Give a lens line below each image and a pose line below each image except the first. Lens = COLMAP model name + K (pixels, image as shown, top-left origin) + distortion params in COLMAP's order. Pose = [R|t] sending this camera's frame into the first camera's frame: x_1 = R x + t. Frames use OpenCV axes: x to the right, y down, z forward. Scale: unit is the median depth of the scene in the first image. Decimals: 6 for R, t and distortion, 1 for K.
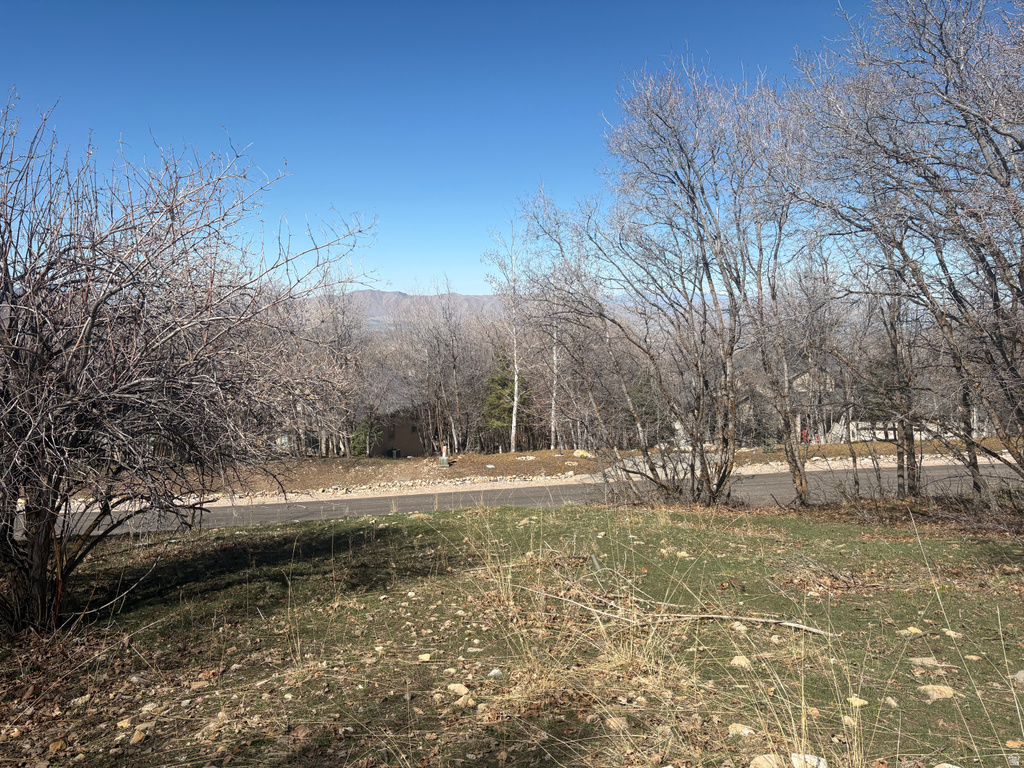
lens RADIAL K [[770.8, 0, 518.0], [0, 770.8, 390.5], [0, 0, 1]] dist [0.046552, -0.048476]
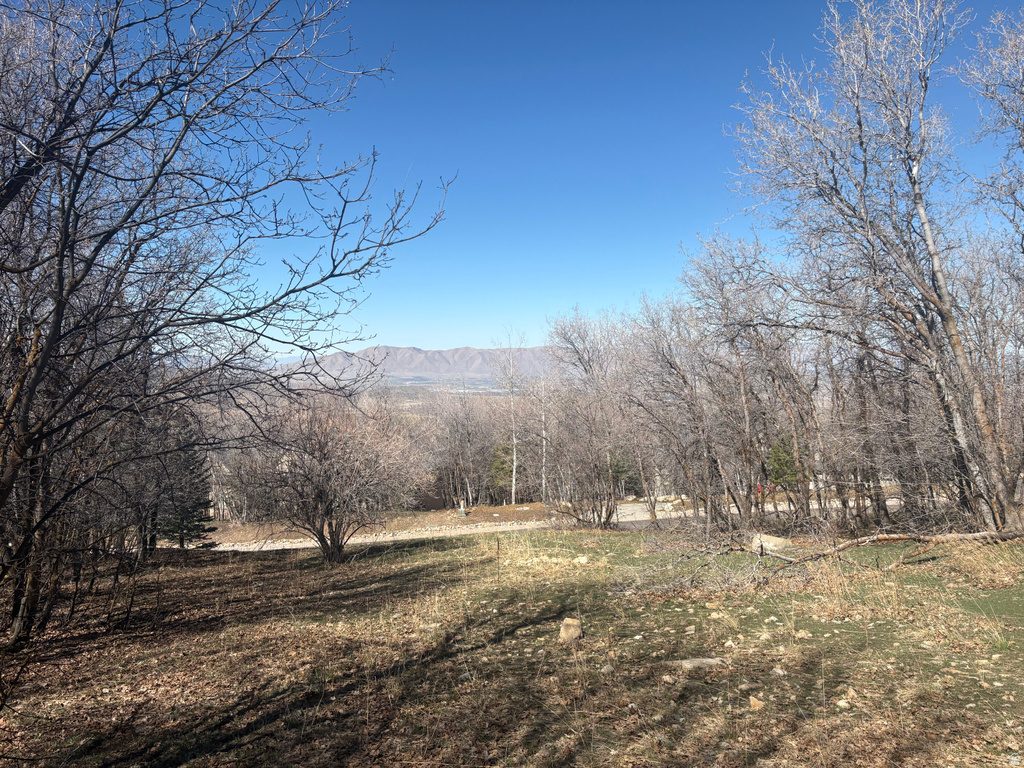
lens RADIAL K [[770.8, 0, 515.5], [0, 770.8, 382.6], [0, 0, 1]] dist [0.046552, -0.048476]
pose [[0.999562, -0.021113, -0.020729, 0.028580], [0.019459, 0.996844, -0.076969, -0.026682], [0.022288, 0.076532, 0.996818, -0.340175]]
